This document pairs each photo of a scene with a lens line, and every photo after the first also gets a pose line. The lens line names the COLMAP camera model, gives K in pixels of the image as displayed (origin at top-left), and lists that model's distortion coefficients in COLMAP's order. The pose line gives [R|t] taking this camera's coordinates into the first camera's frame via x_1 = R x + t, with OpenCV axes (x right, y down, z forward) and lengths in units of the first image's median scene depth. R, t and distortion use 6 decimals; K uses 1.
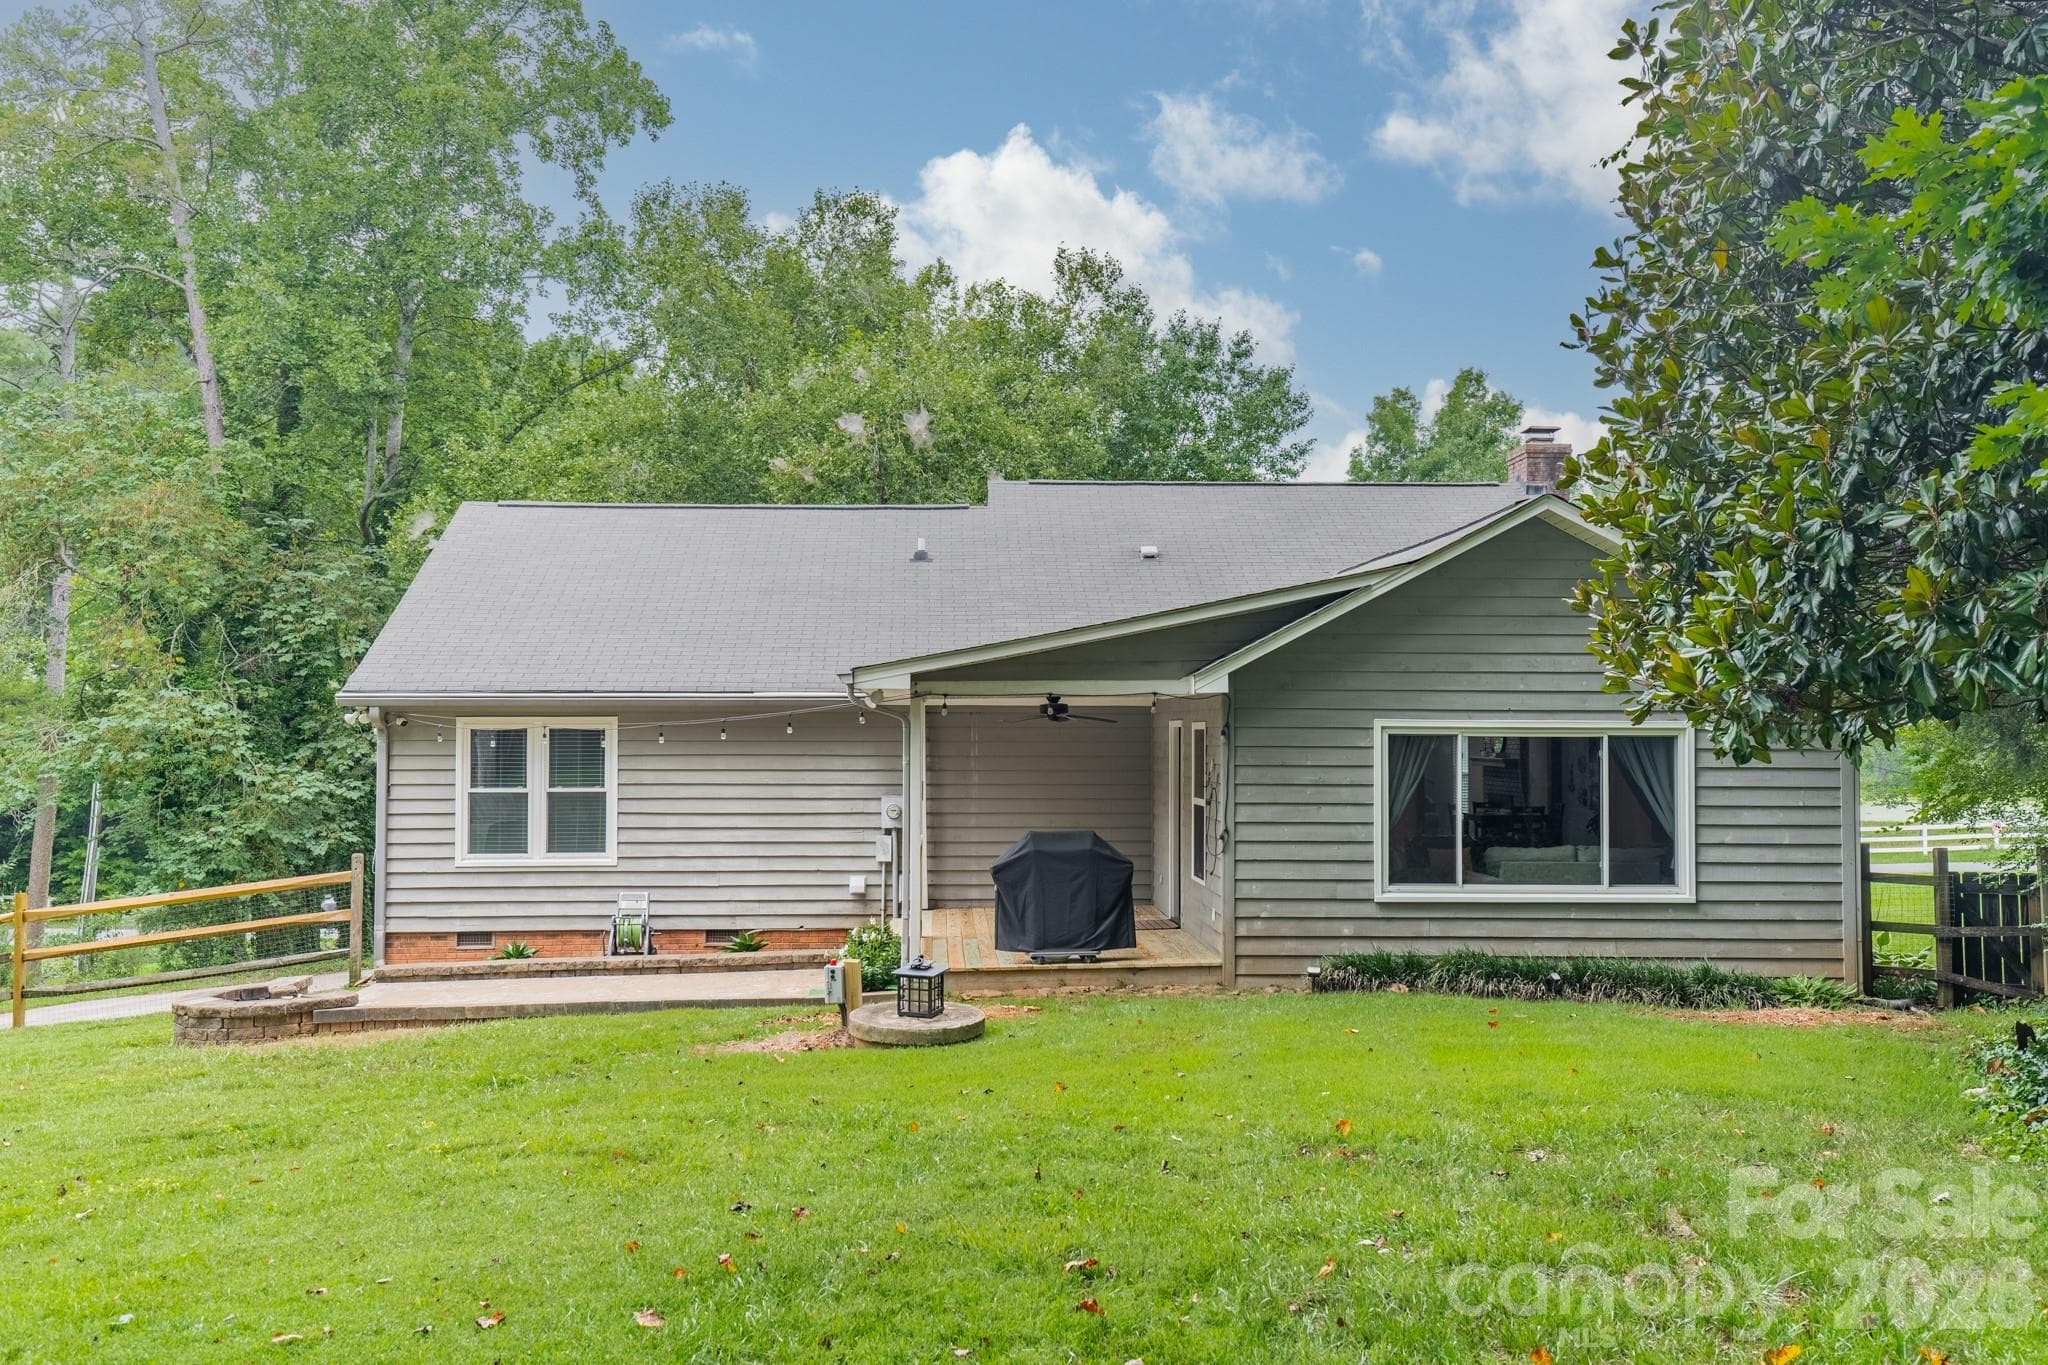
lens RADIAL K [[1644.9, 0, 928.9], [0, 1644.9, 724.6], [0, 0, 1]] dist [0.152776, 0.005132]
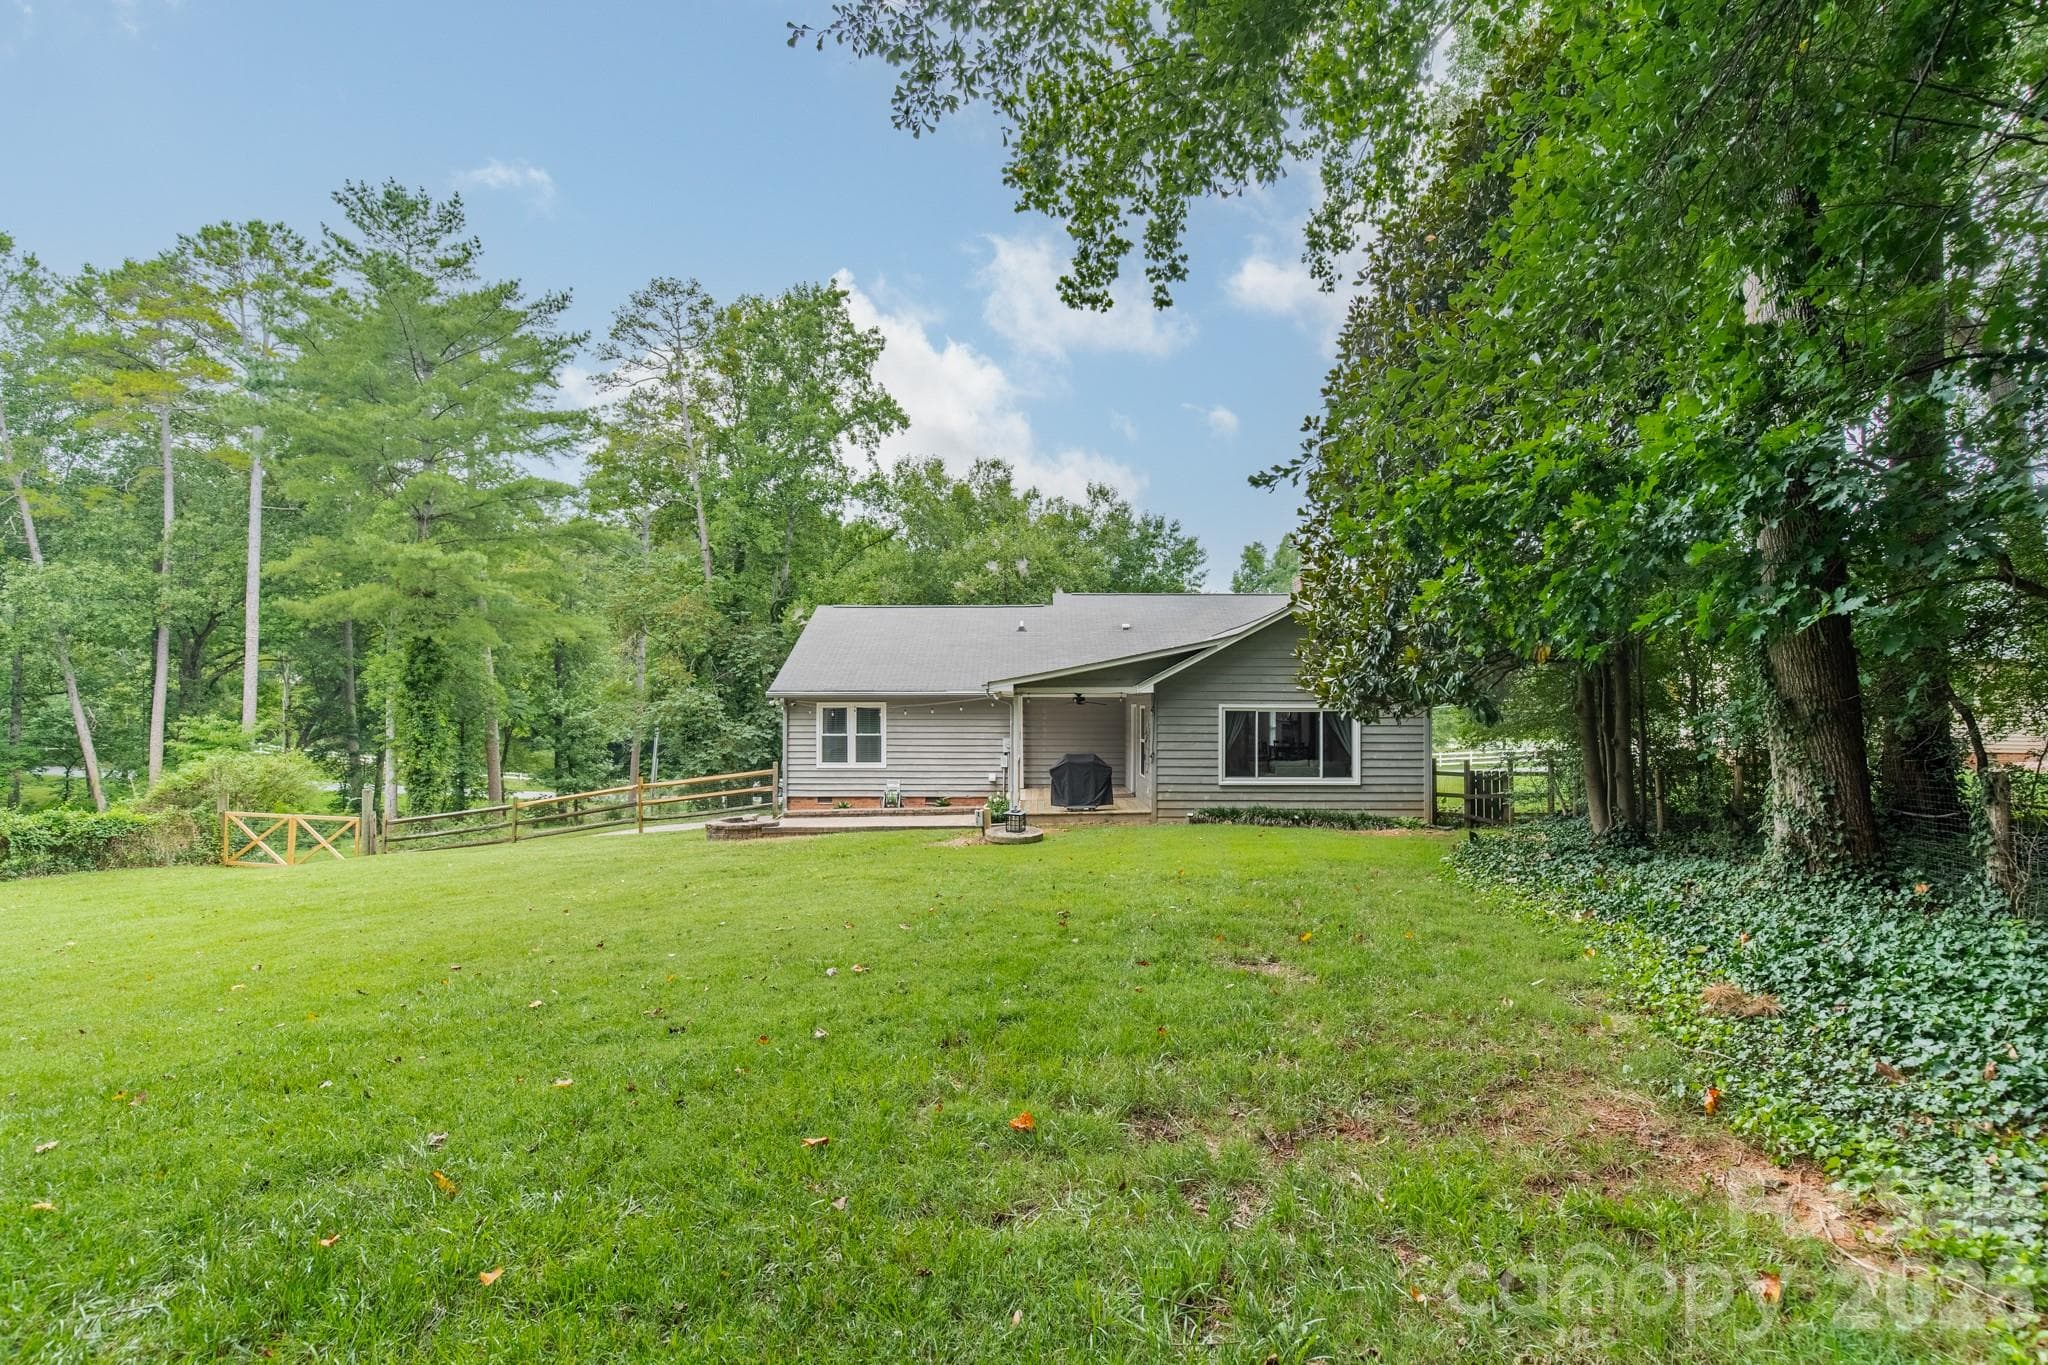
lens RADIAL K [[1612.0, 0, 1024.0], [0, 1612.0, 682.5], [0, 0, 1]] dist [0.073814, 0.000091]
pose [[0.996910, -0.000441, -0.078556, 0.164941], [0.001607, 0.999890, 0.014778, -0.061433], [0.078541, -0.014859, 0.996800, -1.129567]]
